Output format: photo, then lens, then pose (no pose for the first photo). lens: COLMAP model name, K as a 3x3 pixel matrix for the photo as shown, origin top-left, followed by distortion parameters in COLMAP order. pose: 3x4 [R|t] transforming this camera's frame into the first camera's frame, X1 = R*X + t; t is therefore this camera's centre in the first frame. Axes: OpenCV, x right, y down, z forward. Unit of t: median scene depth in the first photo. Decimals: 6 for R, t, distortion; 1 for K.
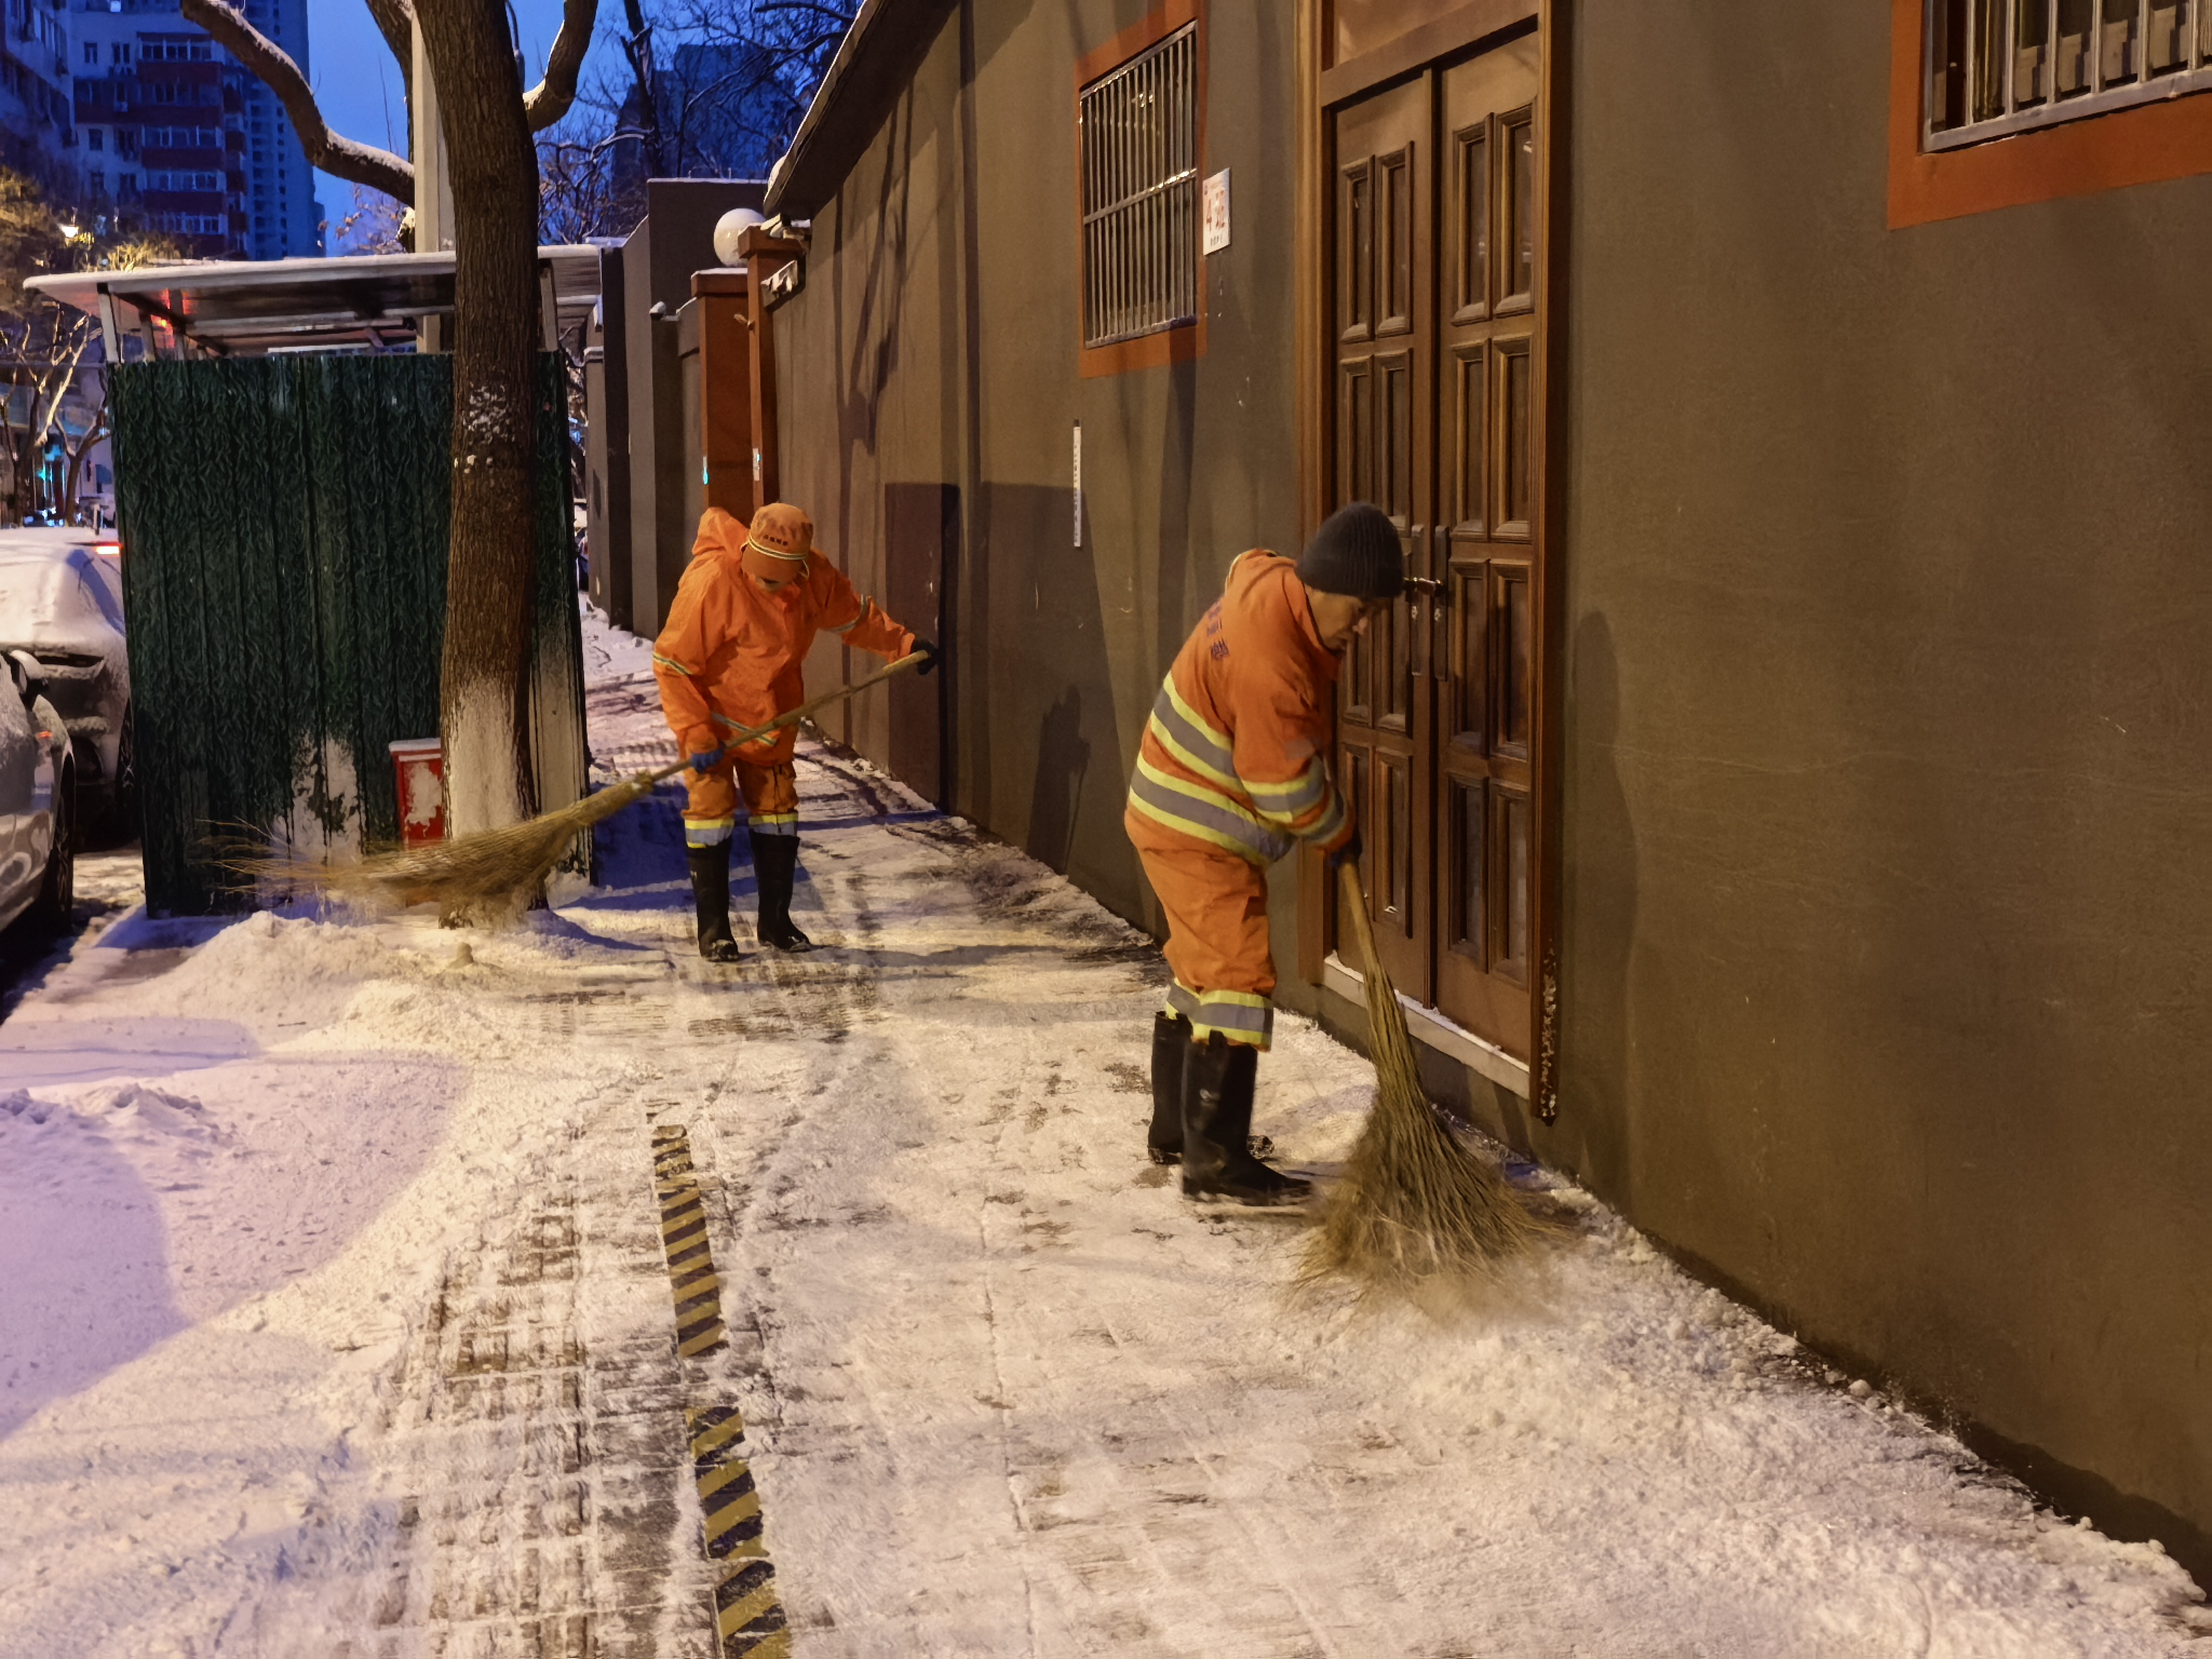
lens RADIAL K [[3066.6, 0, 1106.0], [0, 3066.6, 829.5], [0, 0, 1]] dist [0.212322, -0.387211]
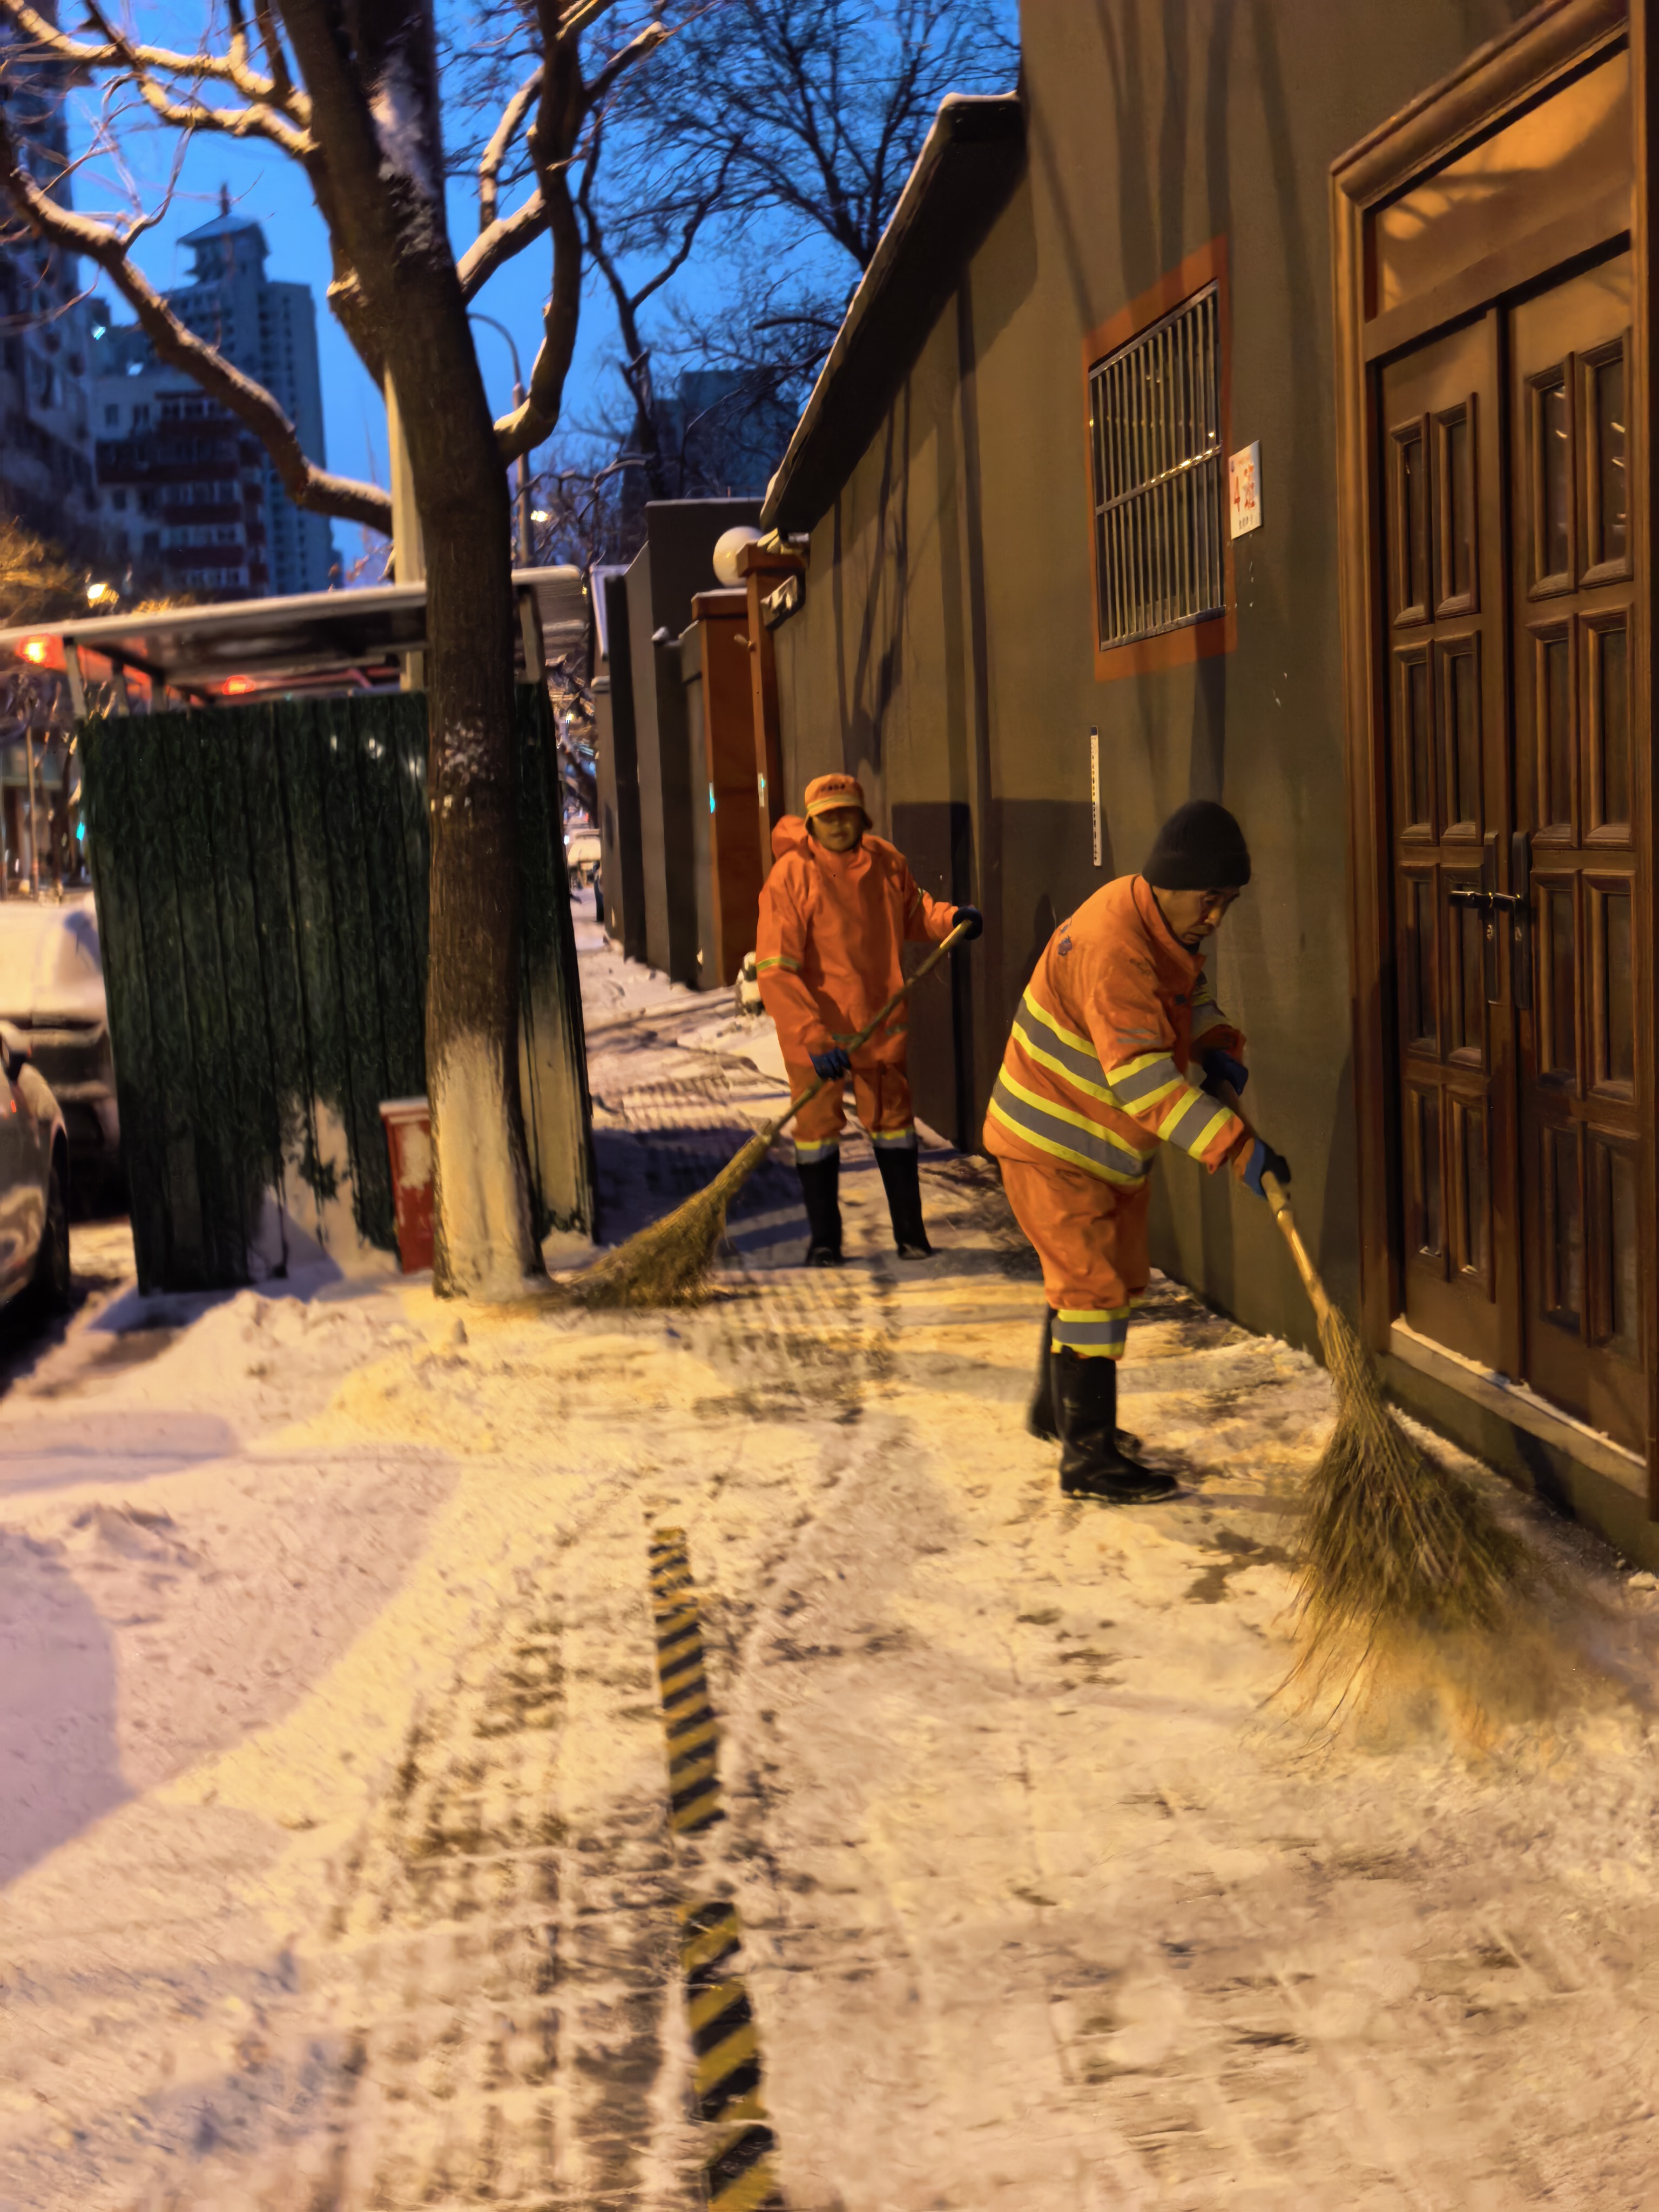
lens RADIAL K [[3073.8, 0, 823.5], [0, 3073.8, 1295.3], [0, 0, 1]] dist [0.030898, -0.126339]
pose [[0.994624, -0.025368, -0.100397, -0.002850], [0.030196, 0.998444, 0.046874, -0.013732], [0.099052, -0.049654, 0.993843, 0.102285]]
